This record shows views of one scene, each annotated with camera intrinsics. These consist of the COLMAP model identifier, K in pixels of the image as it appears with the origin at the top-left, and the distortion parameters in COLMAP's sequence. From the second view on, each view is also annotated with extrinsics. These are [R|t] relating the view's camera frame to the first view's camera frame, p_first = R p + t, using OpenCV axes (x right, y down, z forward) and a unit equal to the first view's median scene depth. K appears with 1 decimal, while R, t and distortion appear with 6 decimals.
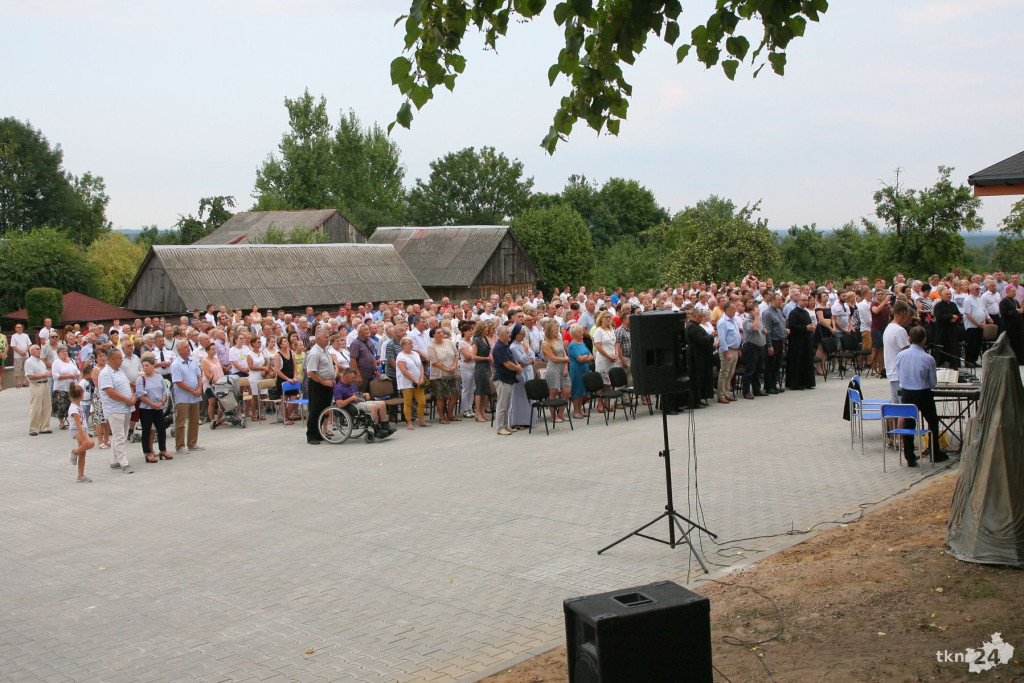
lens RADIAL K [[1159.9, 0, 513.4], [0, 1159.9, 303.4], [0, 0, 1]] dist [-0.009091, 0.027237]
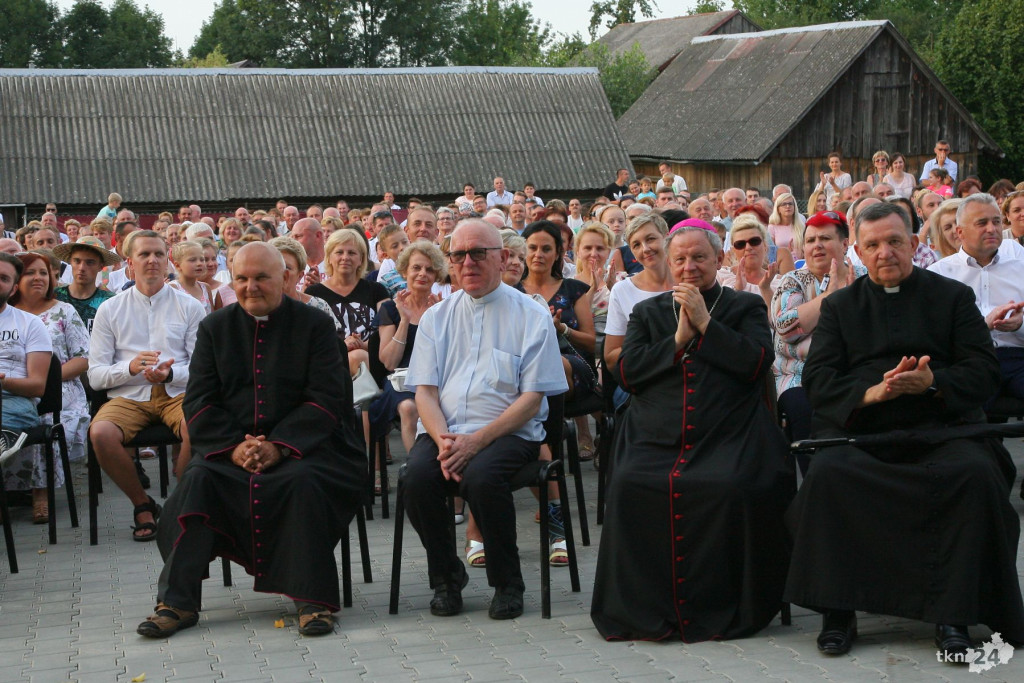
lens RADIAL K [[1828.0, 0, 512.0], [0, 1828.0, 341.5], [0, 0, 1]] dist [0.147397, 0.169669]
pose [[0.862820, 0.055920, -0.502409, 0.333937], [-0.016410, 0.996437, 0.082725, -0.003495], [0.505245, -0.063132, 0.860664, 0.487846]]
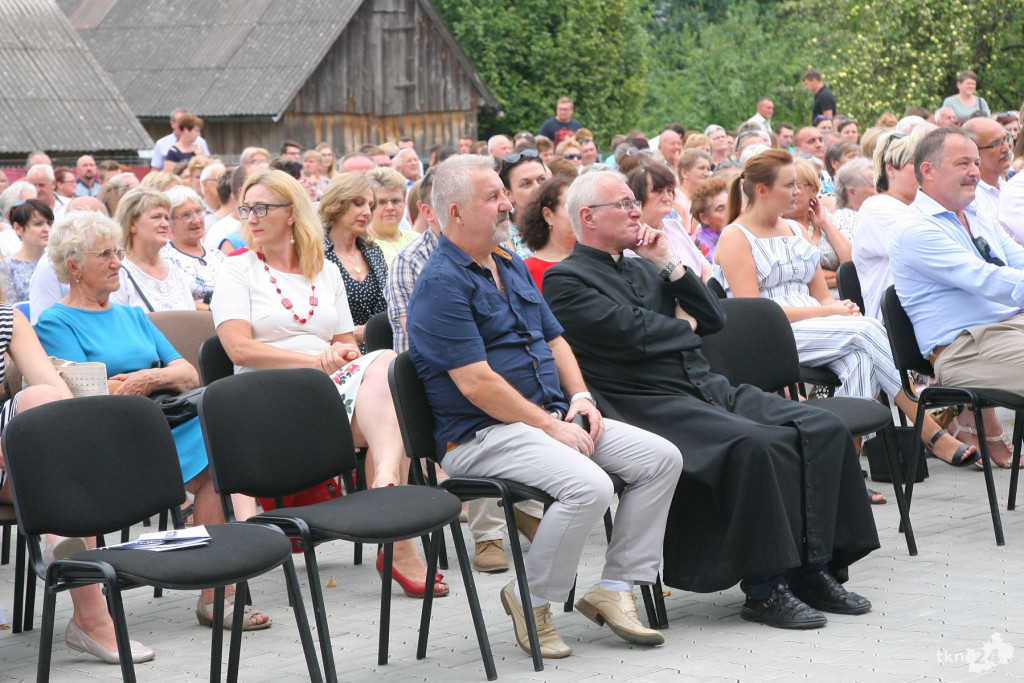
lens RADIAL K [[2490.8, 0, 512.0], [0, 2490.8, 341.5], [0, 0, 1]] dist [0.382336, -0.492075]
pose [[0.999990, -0.001716, -0.004201, 0.051654], [0.001941, 0.998541, 0.053961, 0.017979], [0.004102, -0.053969, 0.998534, 0.329237]]
